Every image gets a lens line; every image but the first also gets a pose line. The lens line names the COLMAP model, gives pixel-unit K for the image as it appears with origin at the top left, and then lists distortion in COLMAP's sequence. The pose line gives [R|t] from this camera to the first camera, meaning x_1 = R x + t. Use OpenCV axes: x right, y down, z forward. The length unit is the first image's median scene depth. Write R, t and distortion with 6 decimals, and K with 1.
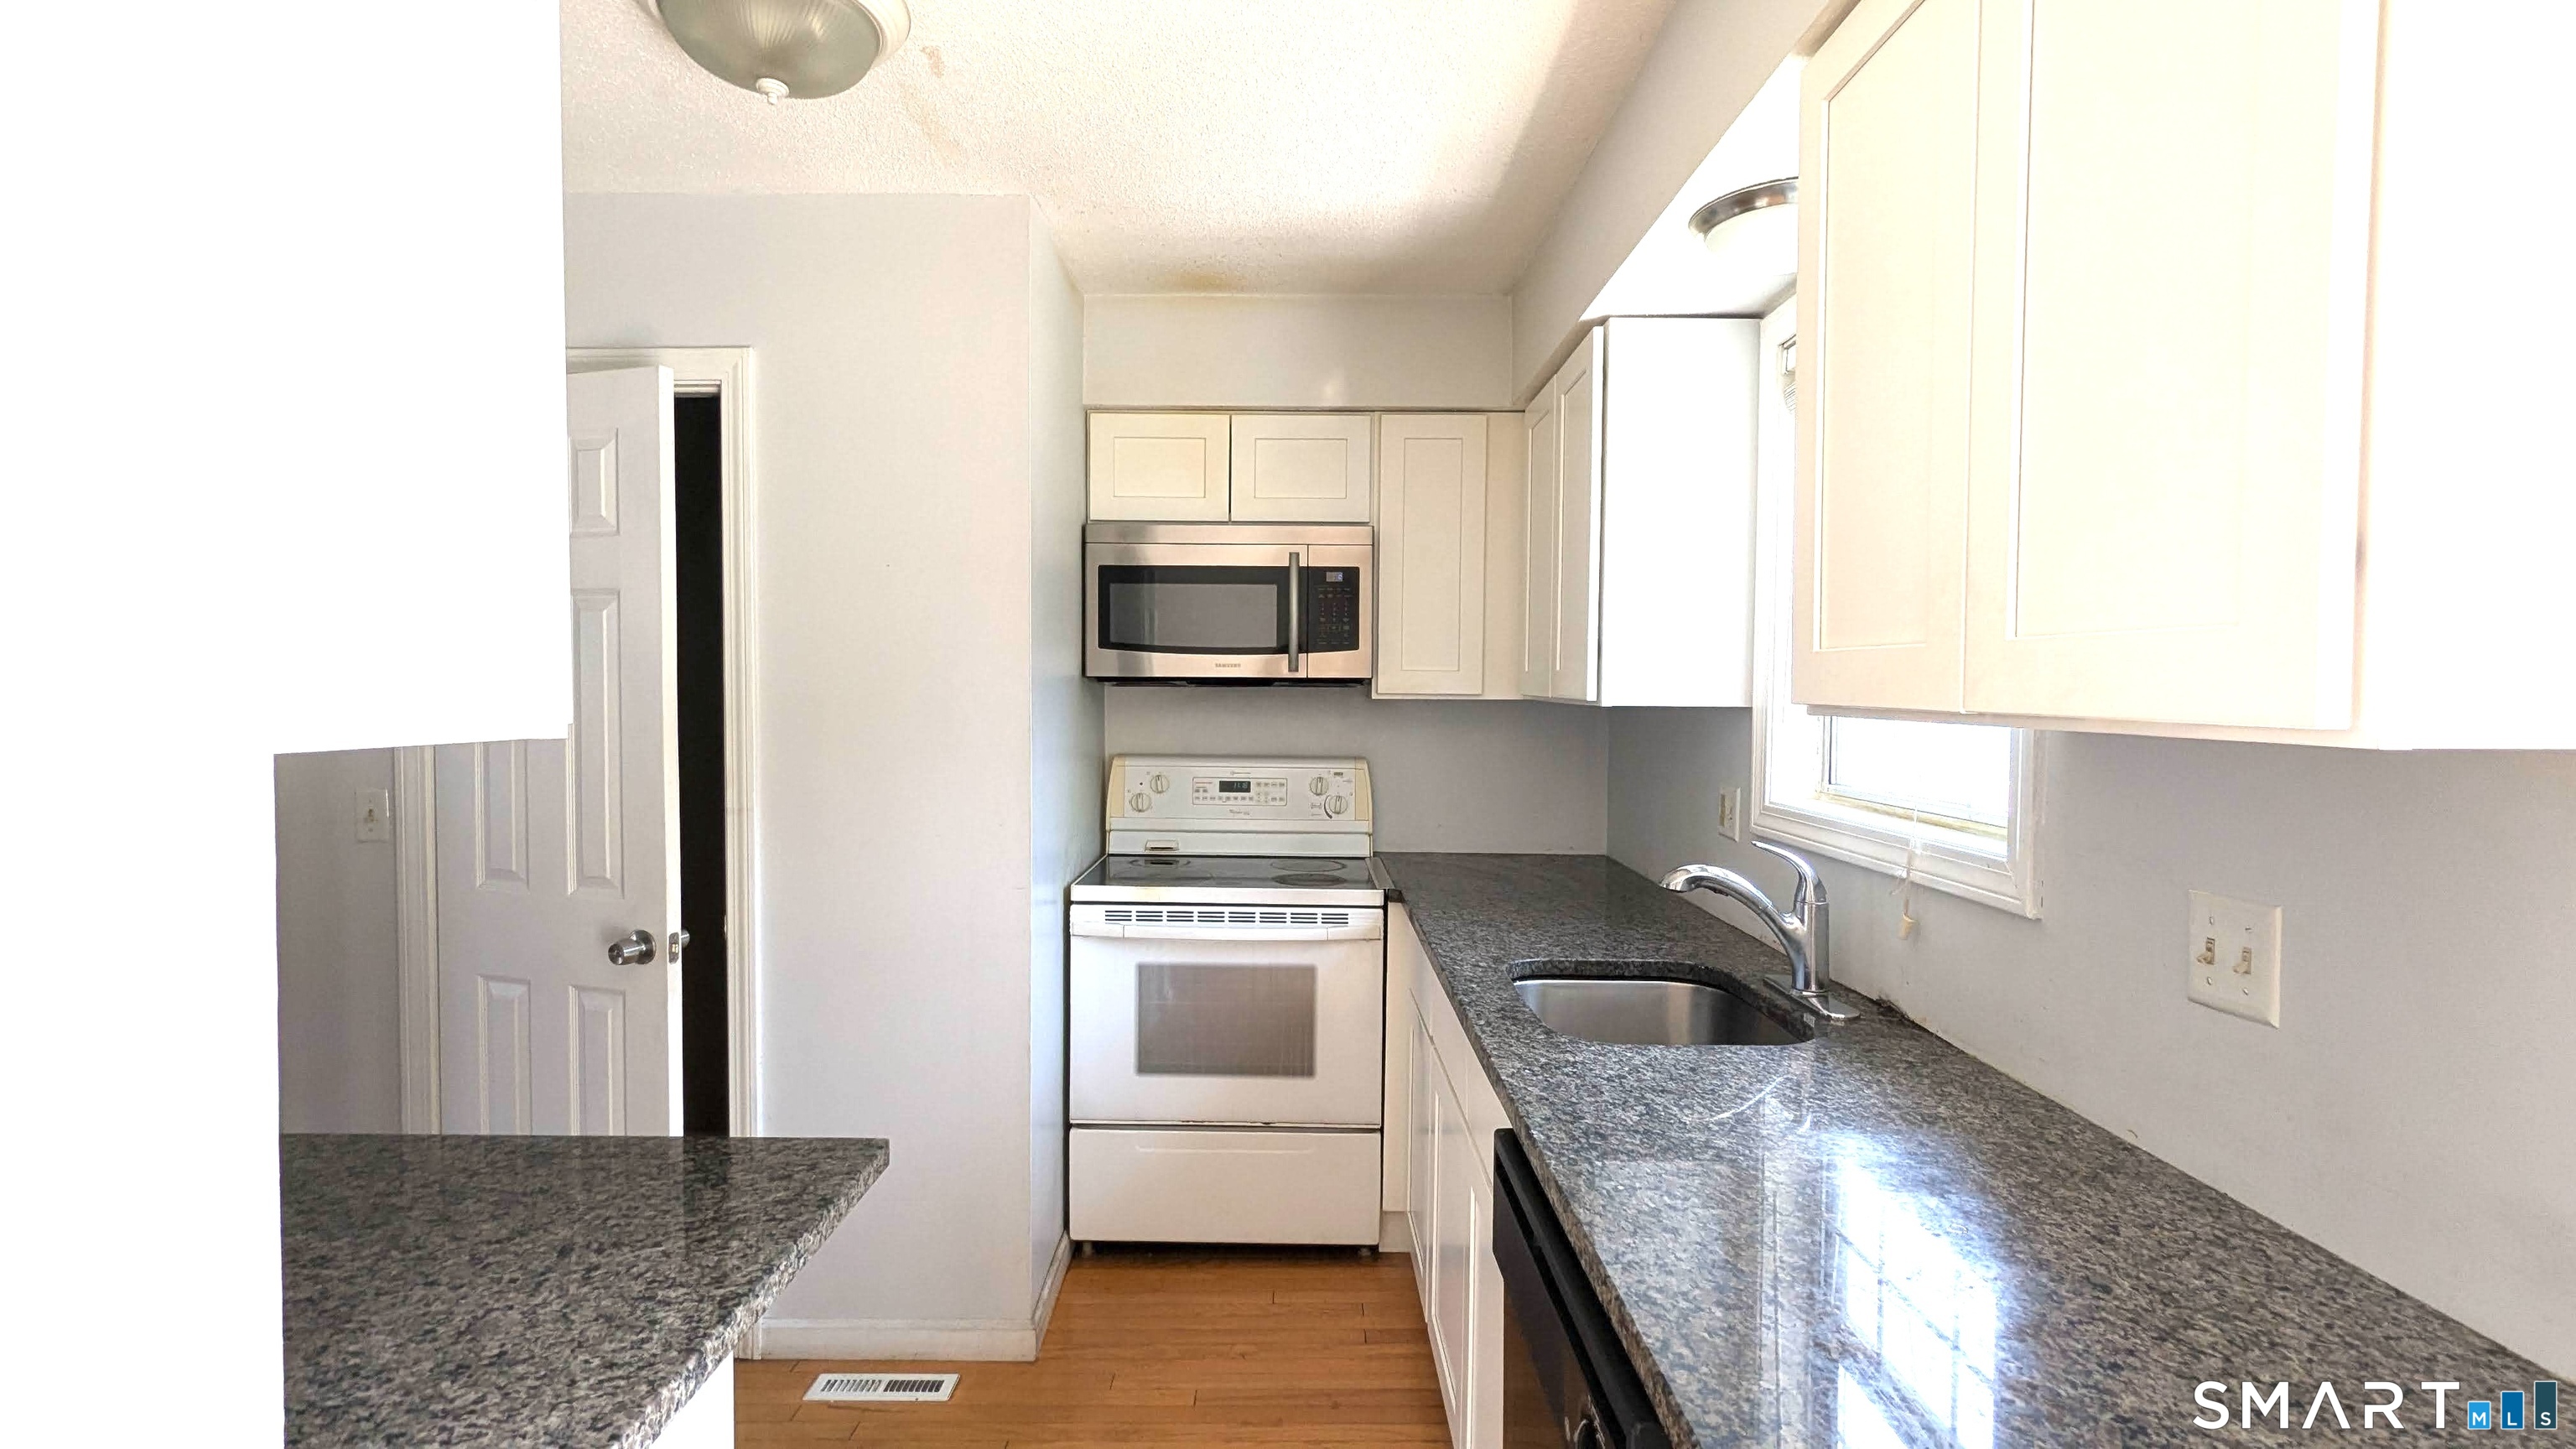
lens RADIAL K [[1202.9, 0, 1286.9], [0, 1202.9, 724.9], [0, 0, 1]] dist [0.014315, -0.000320]
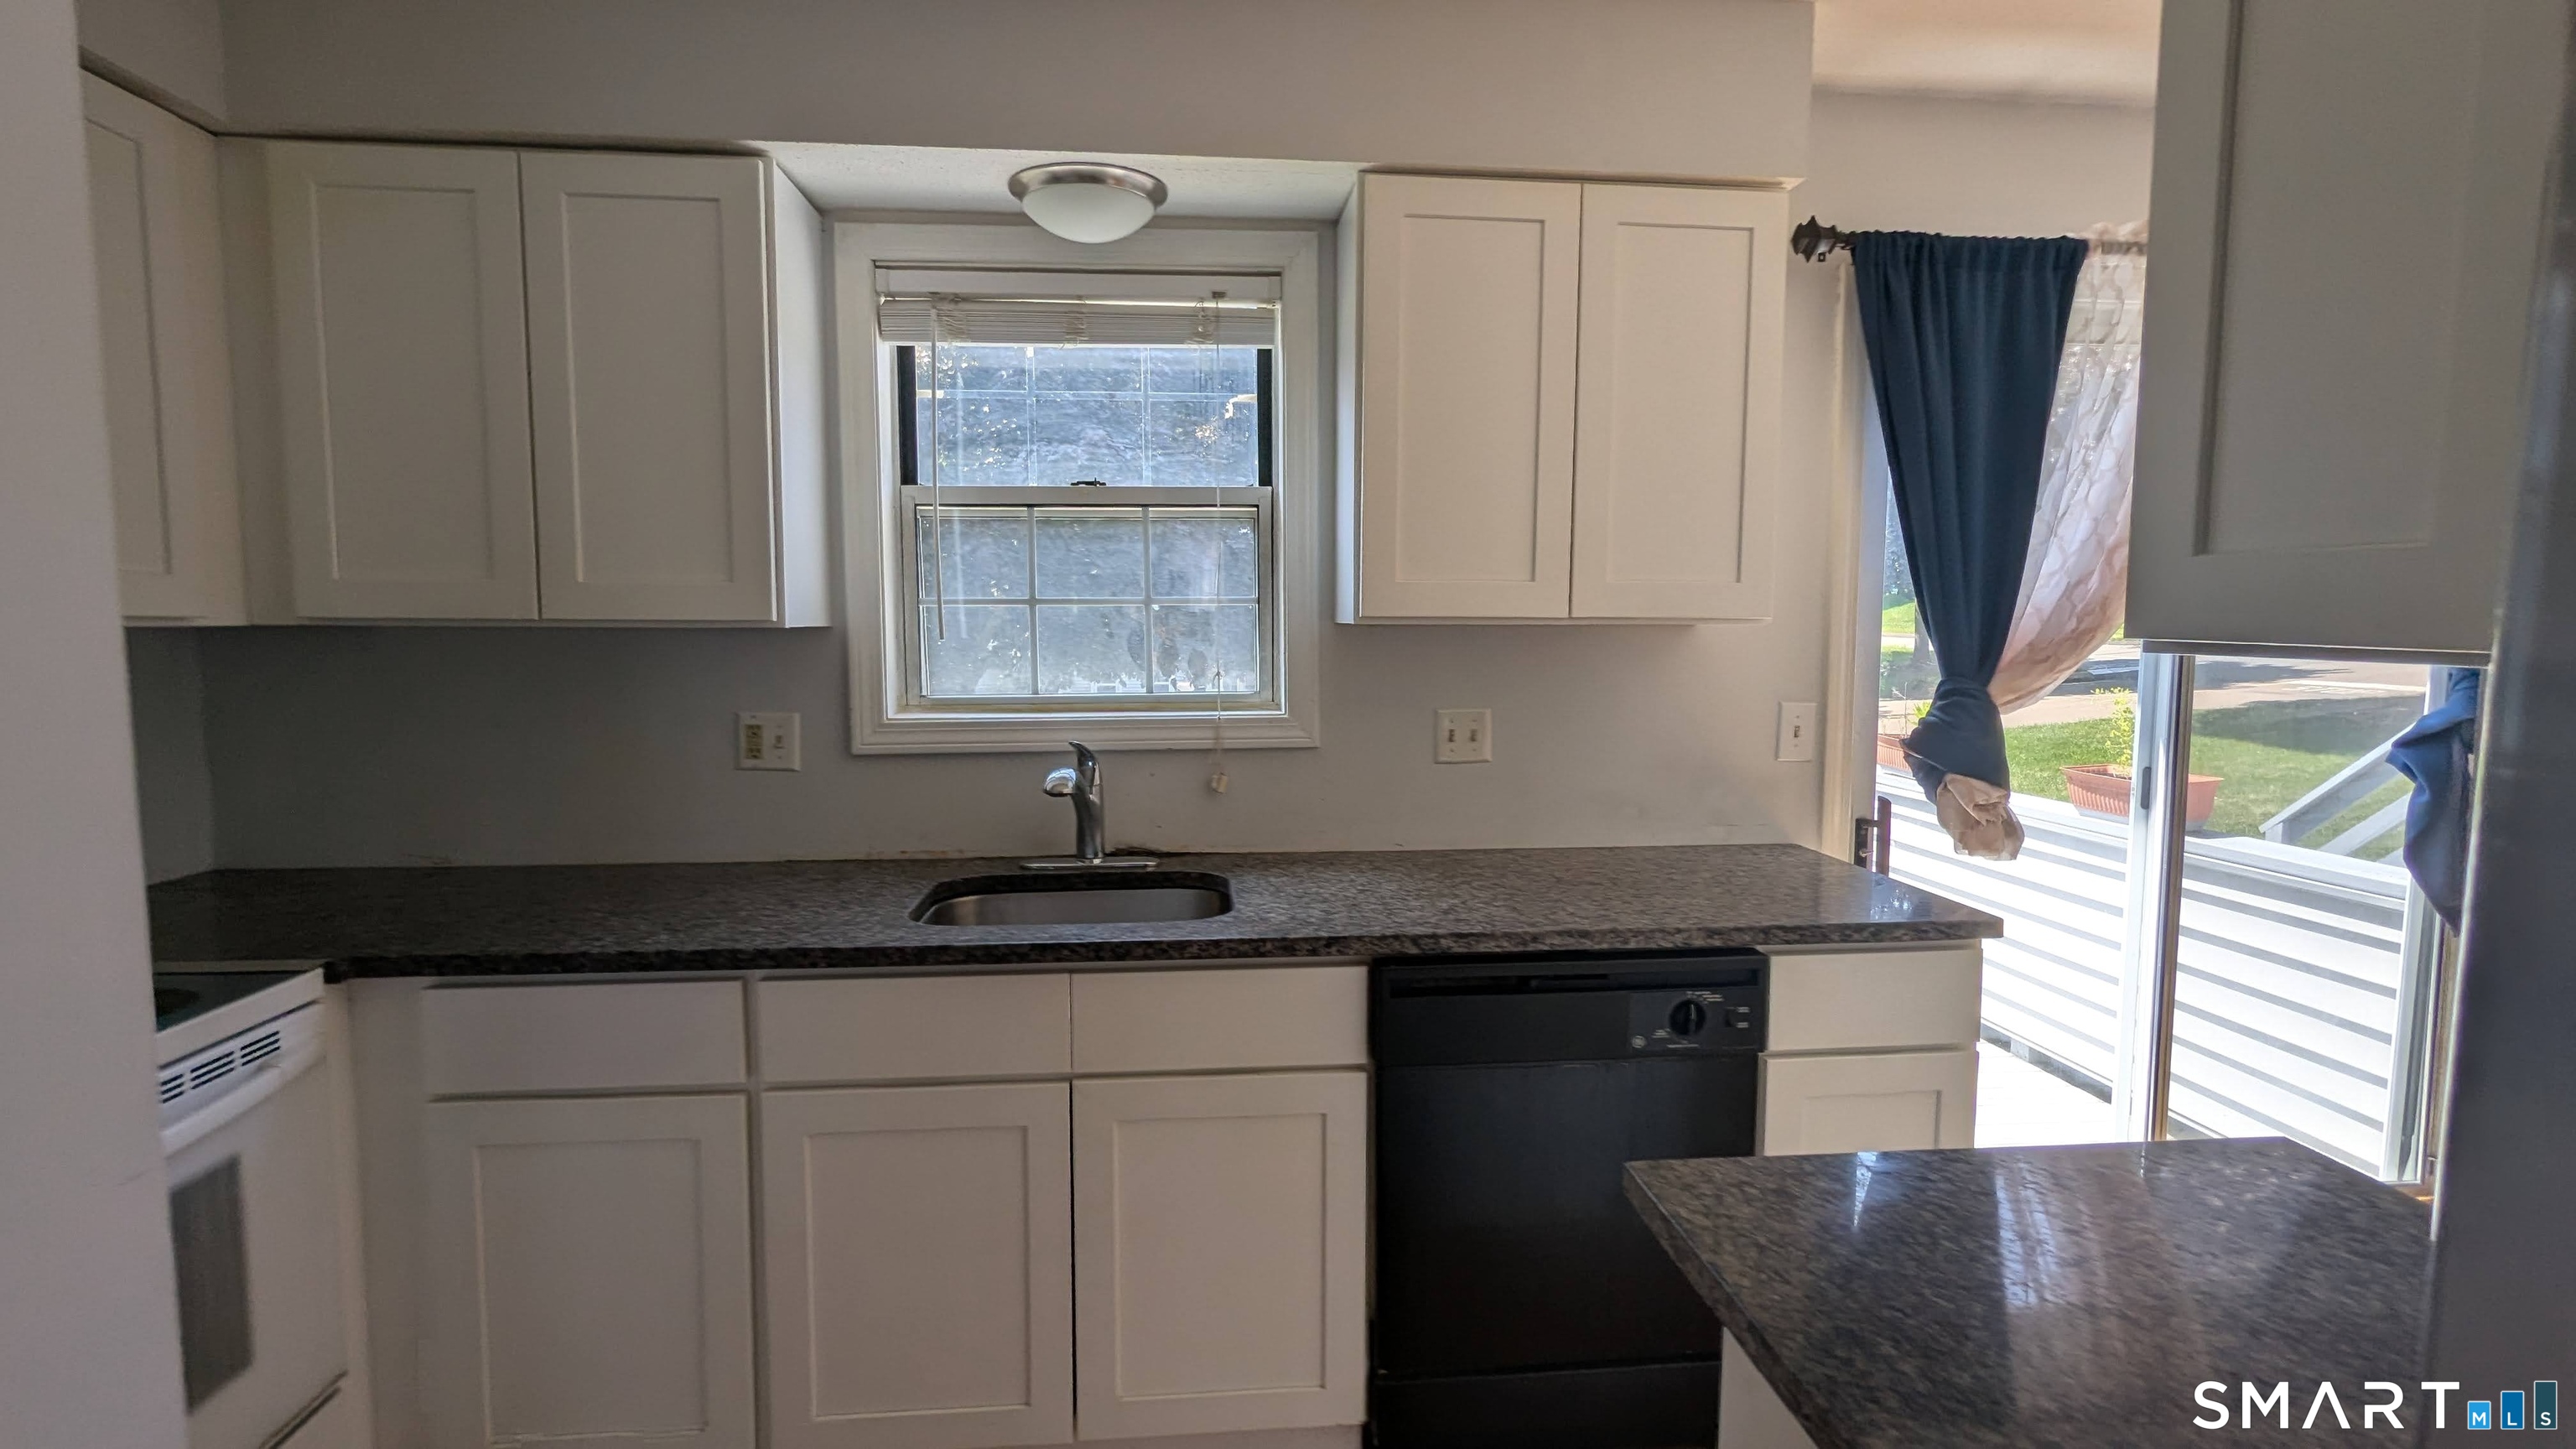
lens RADIAL K [[1202.9, 0, 1287.0], [0, 1202.9, 721.0], [0, 0, 1]] dist [0.014315, -0.000320]
pose [[-0.090362, -0.091743, 0.991674, -1.225174], [0.030092, 0.995042, 0.094796, -0.038887], [-0.995454, 0.038407, -0.087153, 1.451956]]
